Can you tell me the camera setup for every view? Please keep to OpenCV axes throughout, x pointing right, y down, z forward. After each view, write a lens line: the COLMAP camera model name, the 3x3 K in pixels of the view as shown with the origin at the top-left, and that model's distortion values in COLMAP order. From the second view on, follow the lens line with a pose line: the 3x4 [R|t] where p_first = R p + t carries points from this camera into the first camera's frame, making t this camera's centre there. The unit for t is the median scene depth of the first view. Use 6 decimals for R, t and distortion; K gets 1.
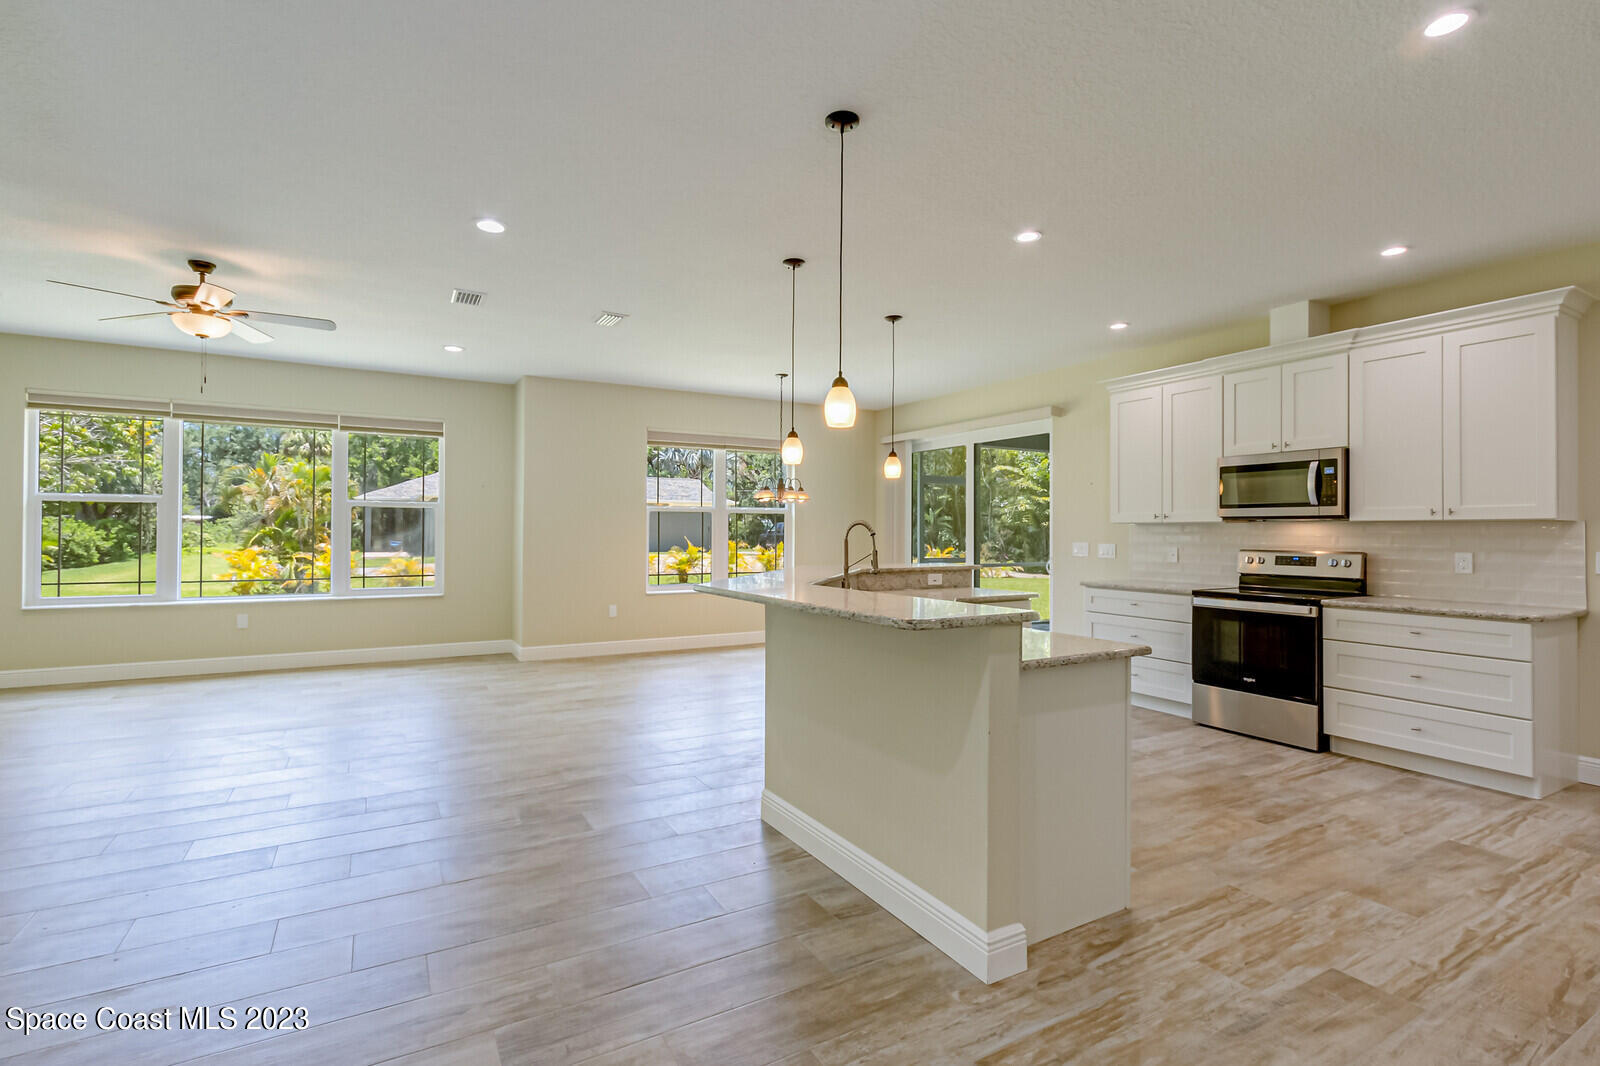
lens RADIAL K [[738.3, 0, 789.2], [0, 738.3, 524.6], [0, 0, 1]] dist [0.002147, -0.000434]
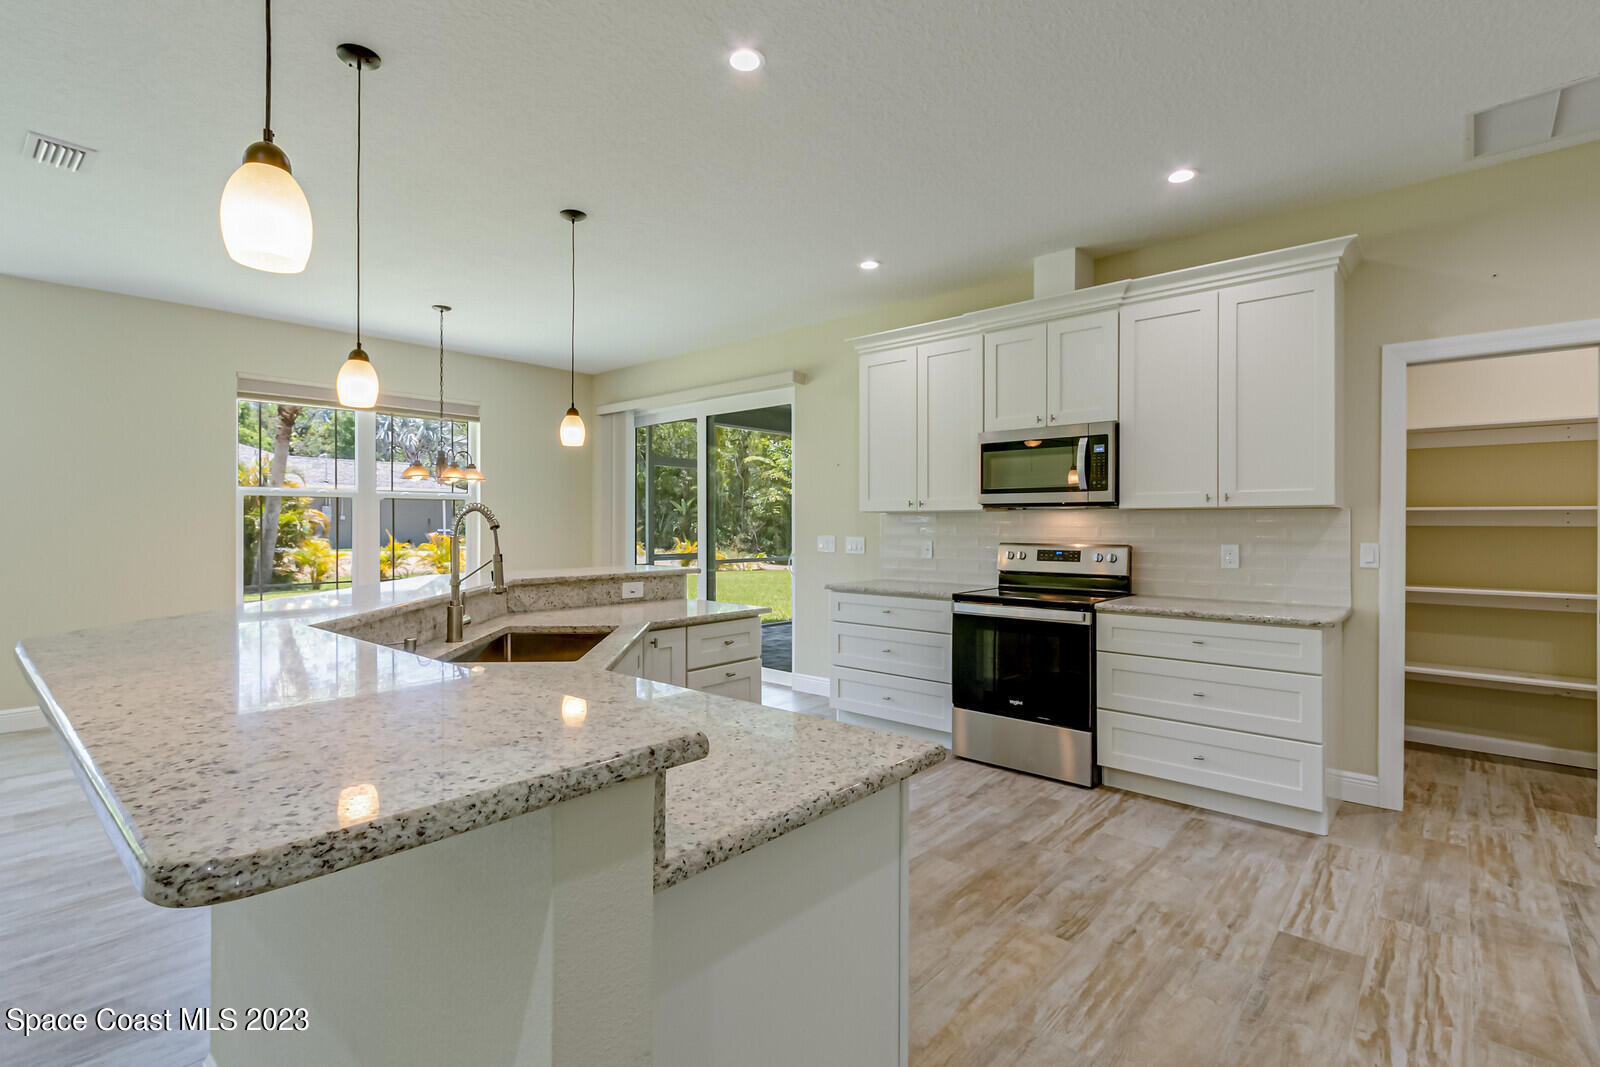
lens RADIAL K [[749.6, 0, 792.0], [0, 749.6, 522.6], [0, 0, 1]] dist [0.011896, 0.000023]
pose [[0.947164, -0.002979, 0.320736, 0.117605], [0.000283, 0.999964, 0.008452, 0.003578], [-0.320750, -0.007915, 0.947131, 0.284657]]
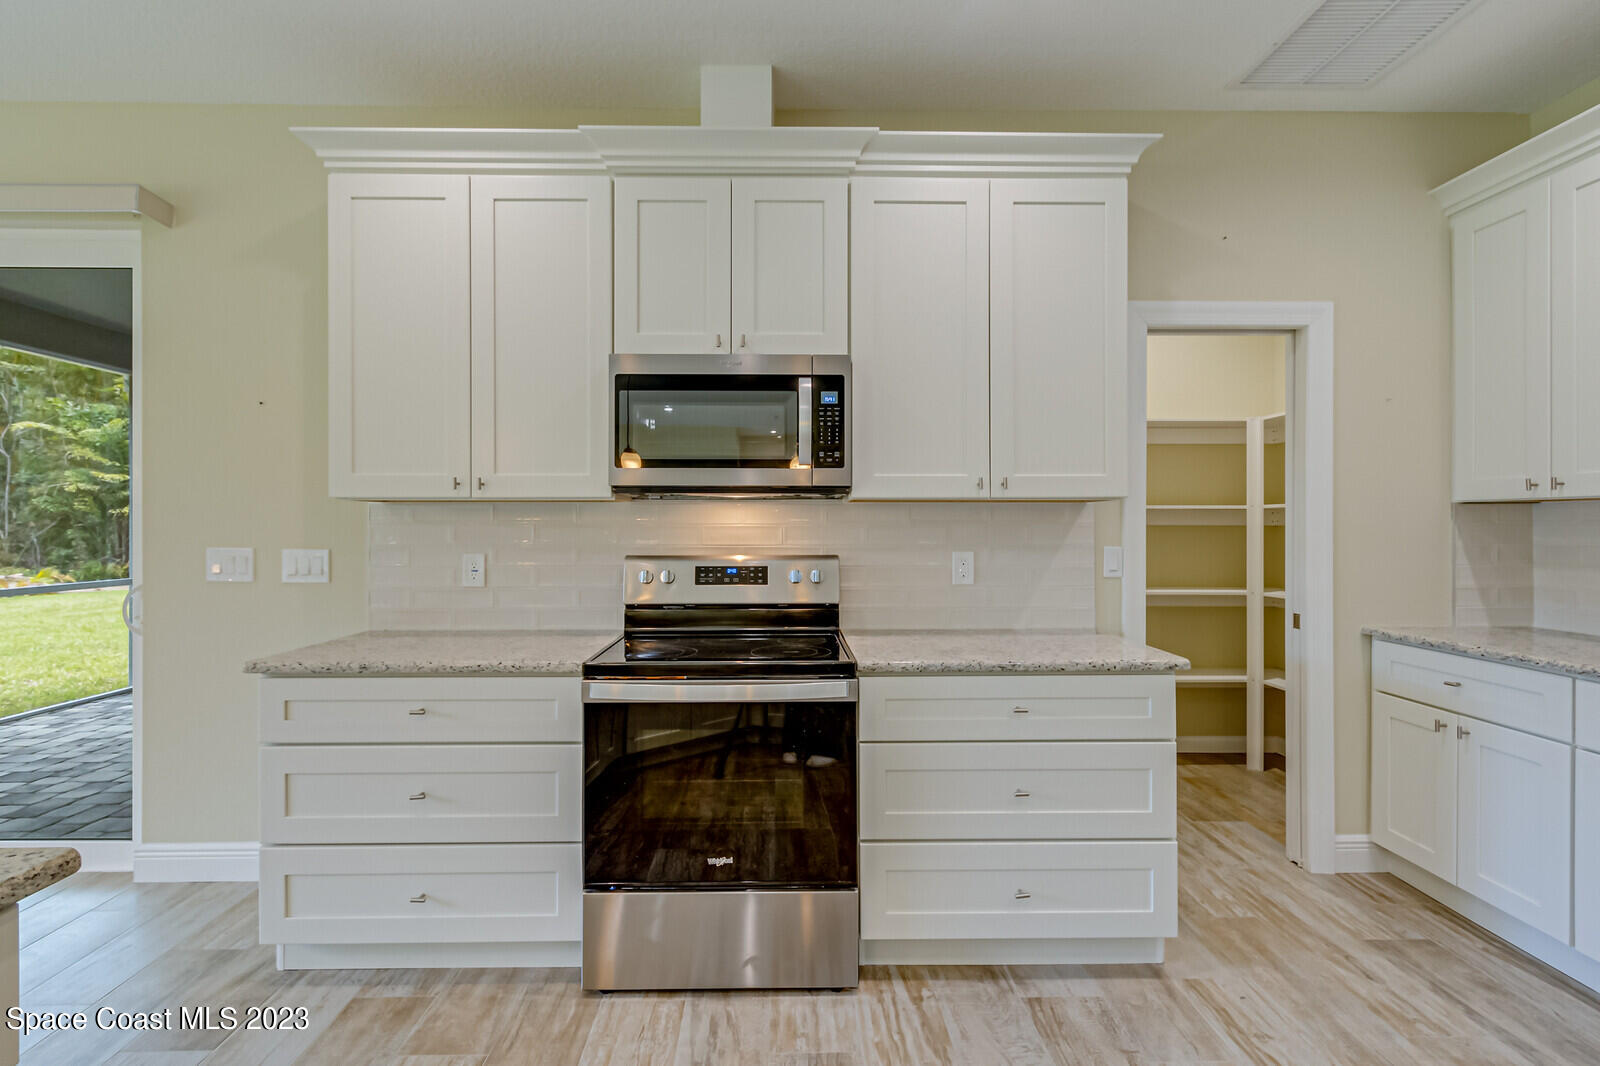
lens RADIAL K [[738.3, 0, 789.2], [0, 738.3, 524.6], [0, 0, 1]] dist [0.002147, -0.000434]
pose [[0.478454, -0.004860, 0.878099, 0.255865], [-0.006083, 0.999942, 0.008849, 0.009072], [-0.878092, -0.009576, 0.478397, 0.737344]]
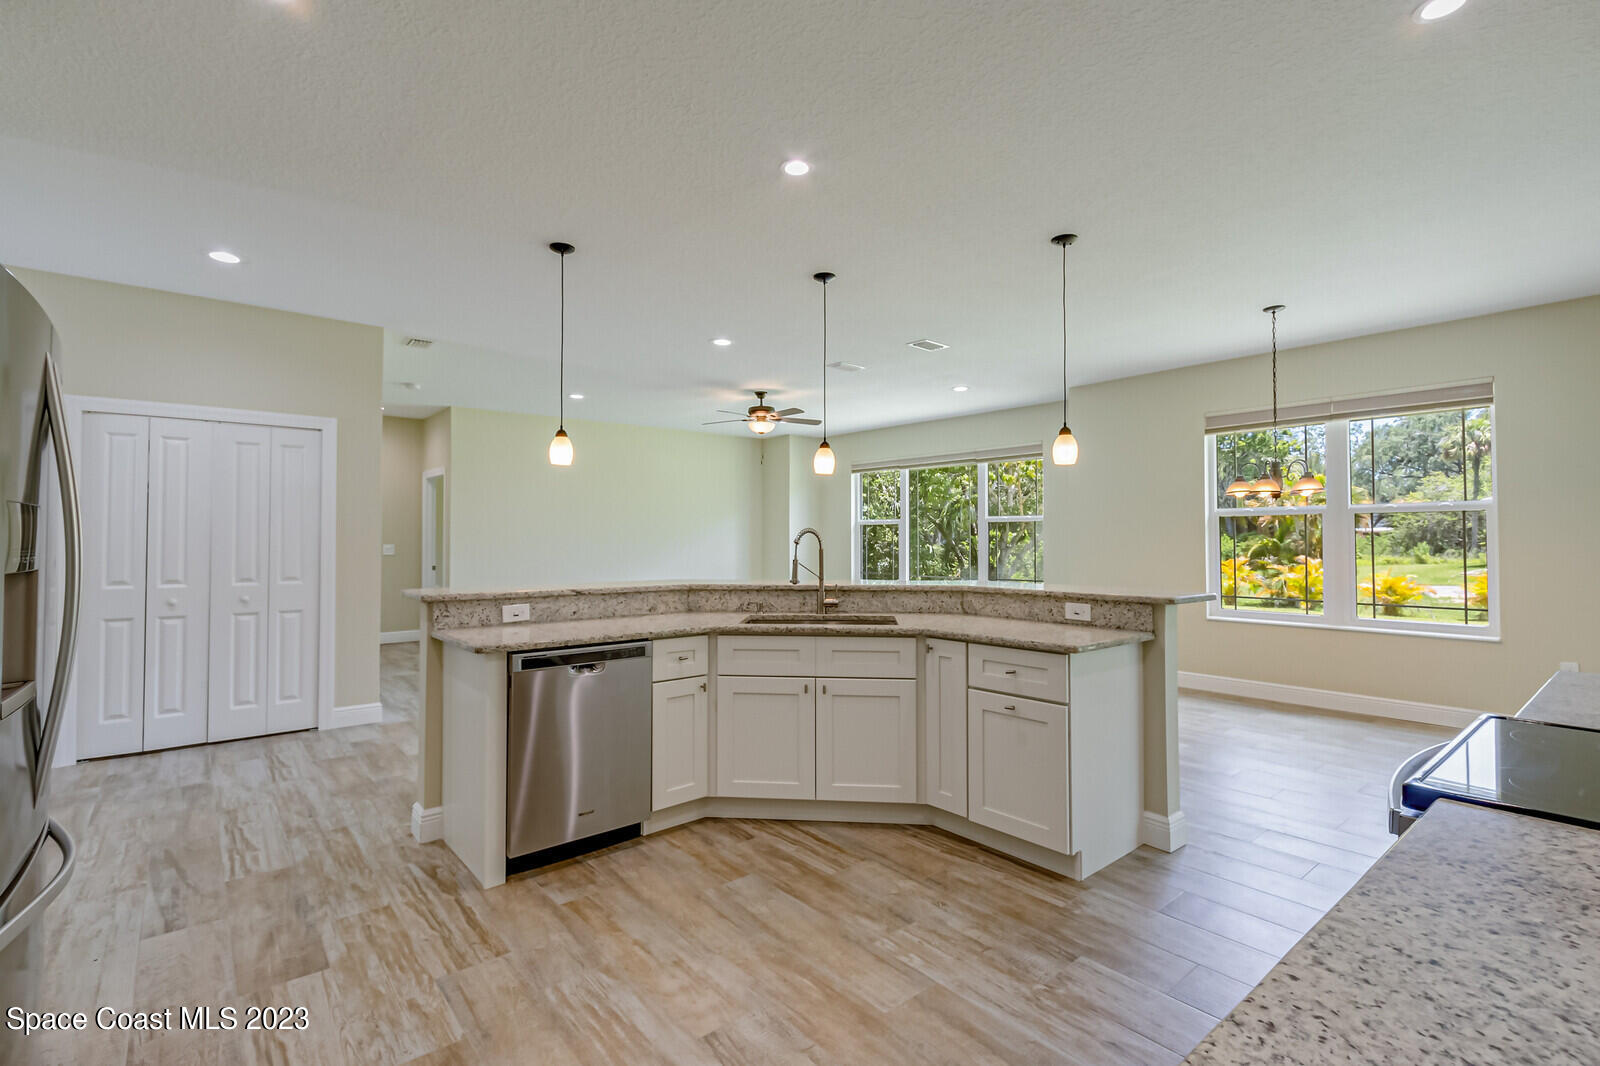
lens RADIAL K [[738.3, 0, 789.2], [0, 738.3, 524.6], [0, 0, 1]] dist [0.002147, -0.000434]
pose [[0.169990, -0.026055, -0.985101, 0.852644], [0.009658, 0.999646, -0.024773, 0.010523], [0.985398, -0.005303, 0.170182, 0.666544]]
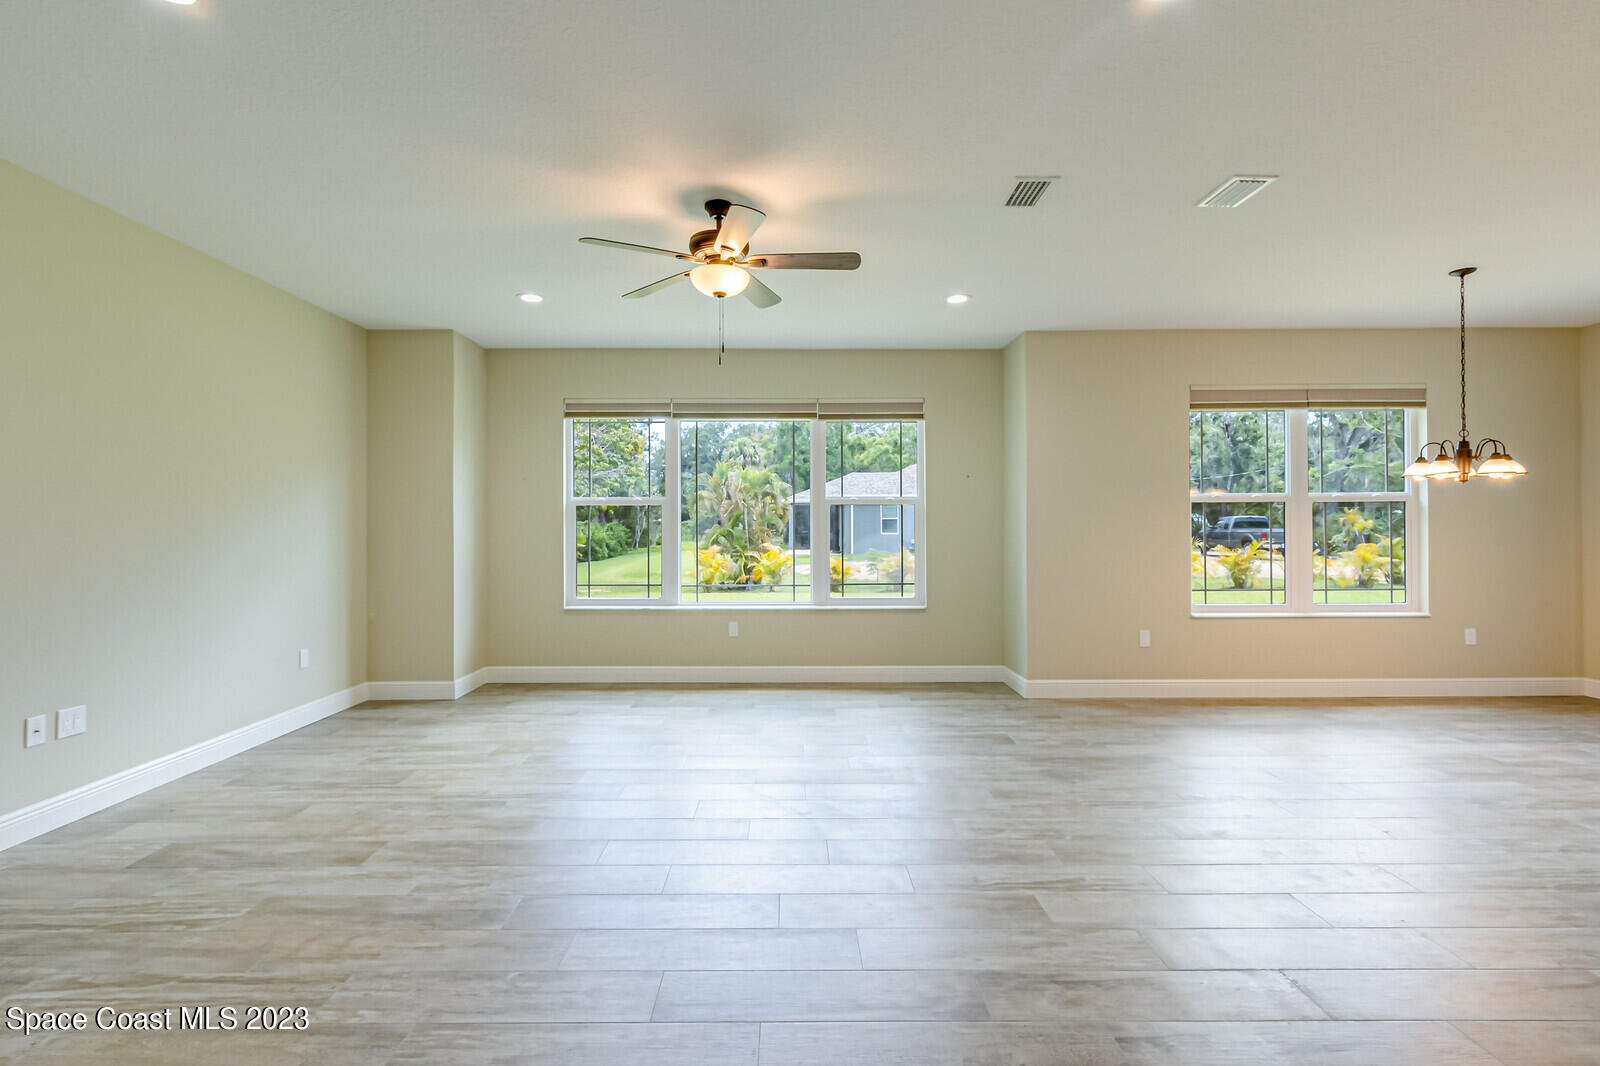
lens RADIAL K [[738.3, 0, 789.2], [0, 738.3, 524.6], [0, 0, 1]] dist [0.002147, -0.000434]
pose [[0.873660, -0.011292, -0.486406, -0.300510], [0.013181, 0.999913, 0.000460, -0.002572], [0.486359, -0.006813, 0.873733, 0.293186]]
